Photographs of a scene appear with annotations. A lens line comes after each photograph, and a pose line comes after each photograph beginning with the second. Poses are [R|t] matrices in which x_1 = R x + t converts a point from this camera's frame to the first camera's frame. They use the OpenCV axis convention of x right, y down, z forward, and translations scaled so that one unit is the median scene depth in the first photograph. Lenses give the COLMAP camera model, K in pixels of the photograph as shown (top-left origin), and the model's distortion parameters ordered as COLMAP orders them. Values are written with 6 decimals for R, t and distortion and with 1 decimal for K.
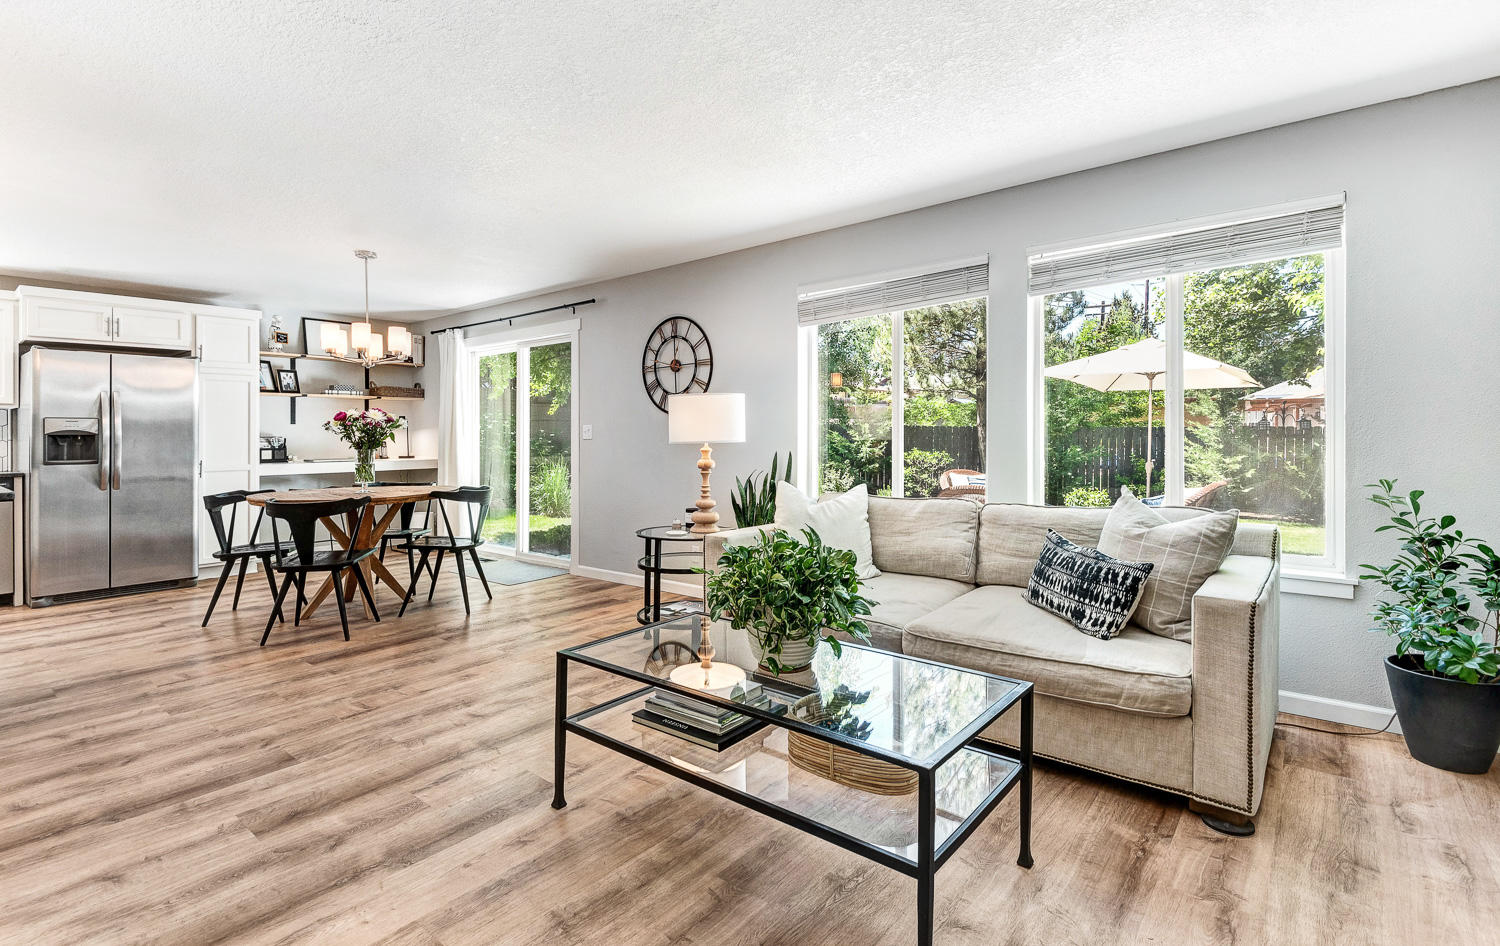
lens RADIAL K [[699.6, 0, 753.4], [0, 699.6, 431.4], [0, 0, 1]] dist [0.001985, -0.005938]
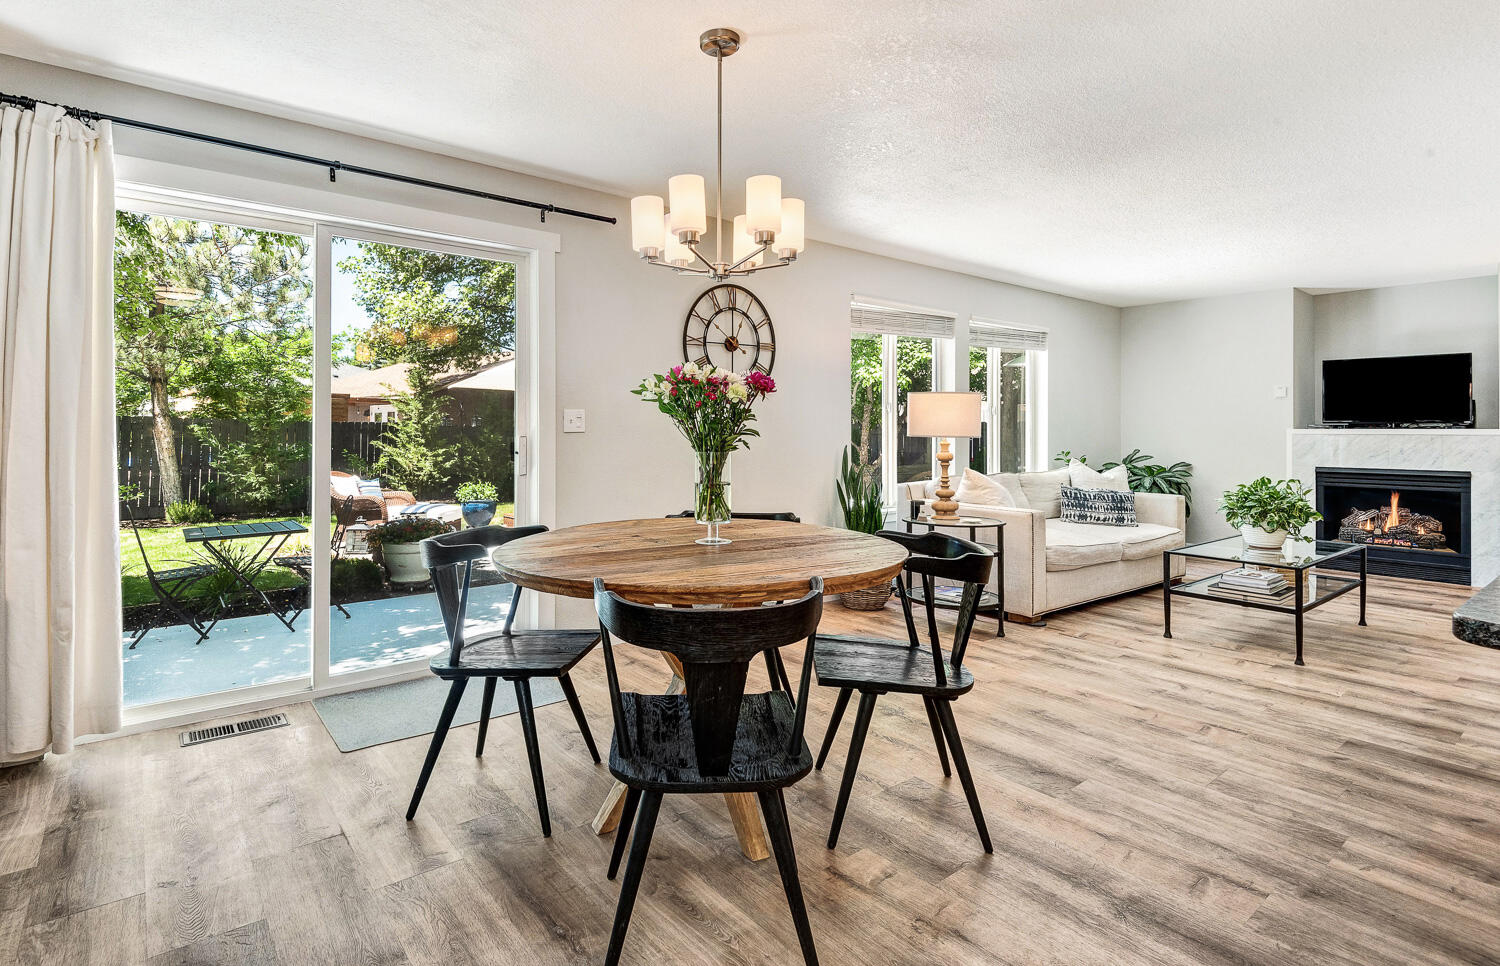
lens RADIAL K [[738.1, 0, 708.7], [0, 738.1, 418.2], [0, 0, 1]] dist [0.000574, -0.004990]
pose [[0.238464, 0.024013, 0.970854, -0.994159], [-0.014308, 0.999673, -0.021212, 0.012850], [-0.971046, -0.008833, 0.238729, 0.847195]]
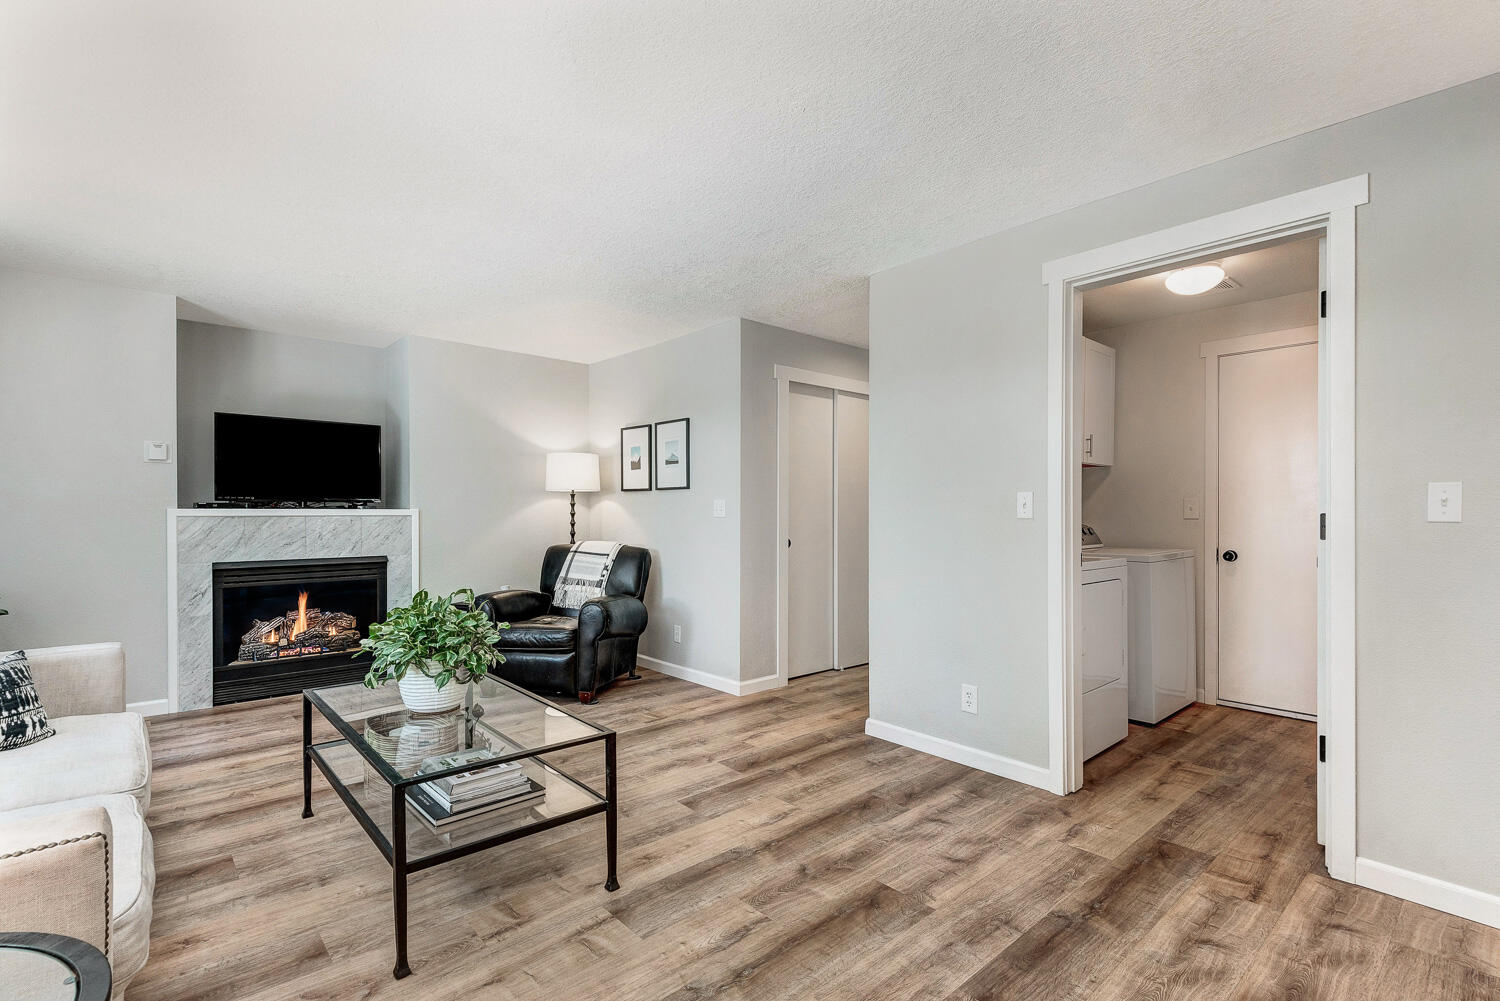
lens RADIAL K [[688.4, 0, 756.5], [0, 688.4, 510.1], [0, 0, 1]] dist [0.074853, -0.039597]
pose [[-0.988867, 0.006128, 0.148678, -0.279347], [0.004327, 0.999913, -0.012430, 0.004641], [-0.148741, -0.011648, -0.988808, 0.866891]]
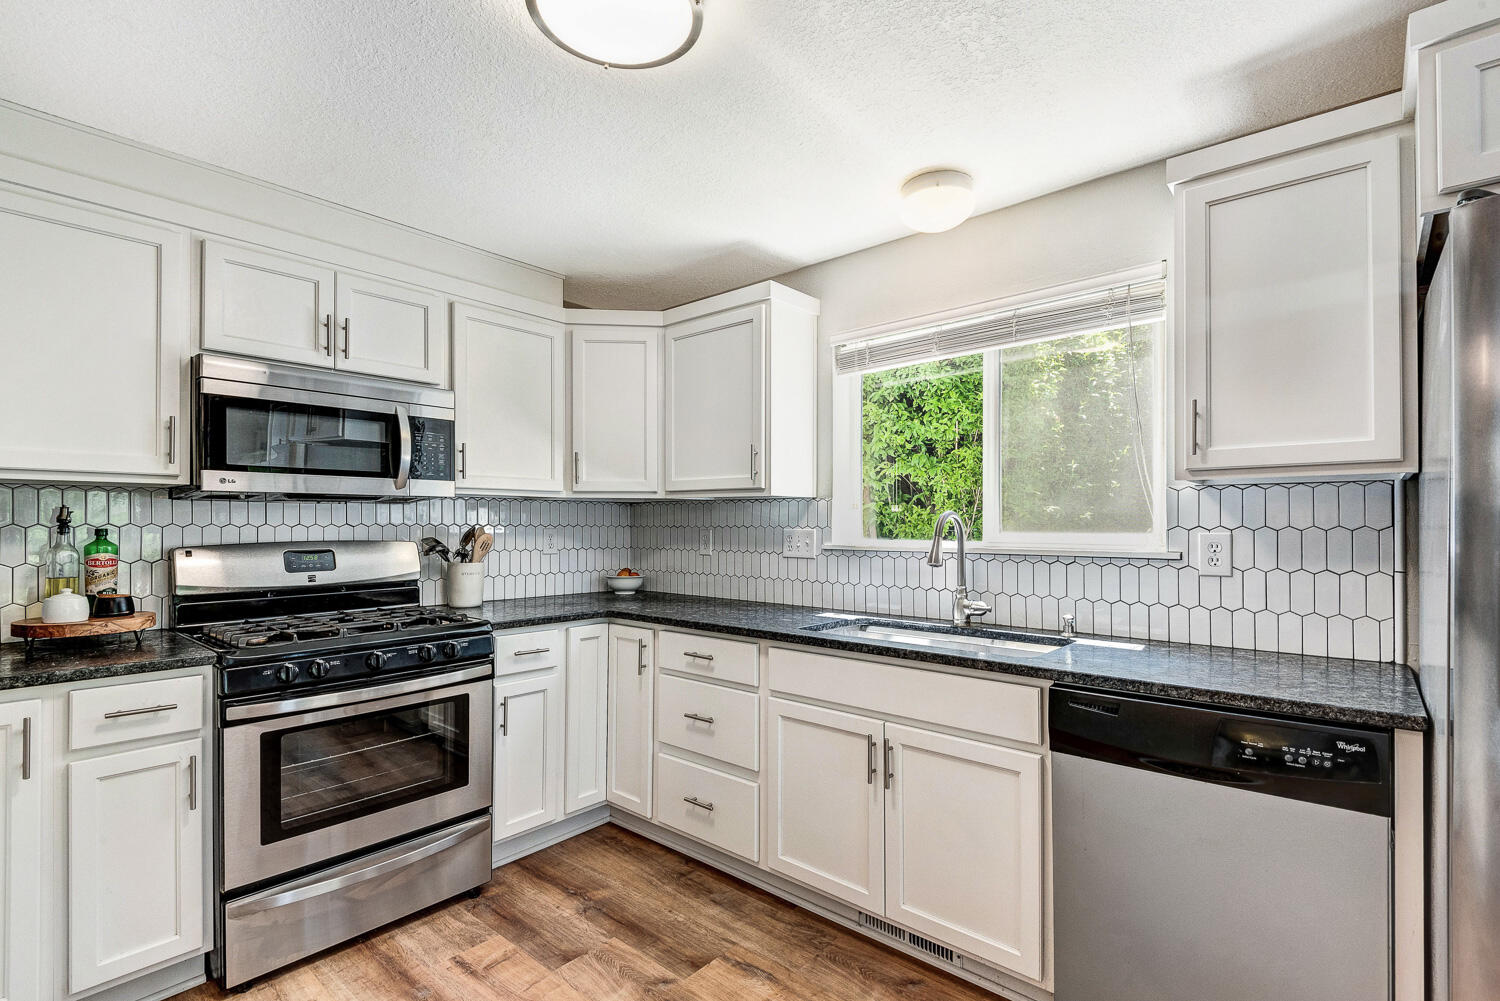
lens RADIAL K [[700.8, 0, 753.5], [0, 700.8, 518.7], [0, 0, 1]] dist [0.025240, -0.024288]
pose [[-0.035874, 0.002222, -0.999354, -0.769514], [0.008310, 0.999964, 0.001925, -0.017915], [0.999322, -0.008236, -0.035891, 0.750013]]
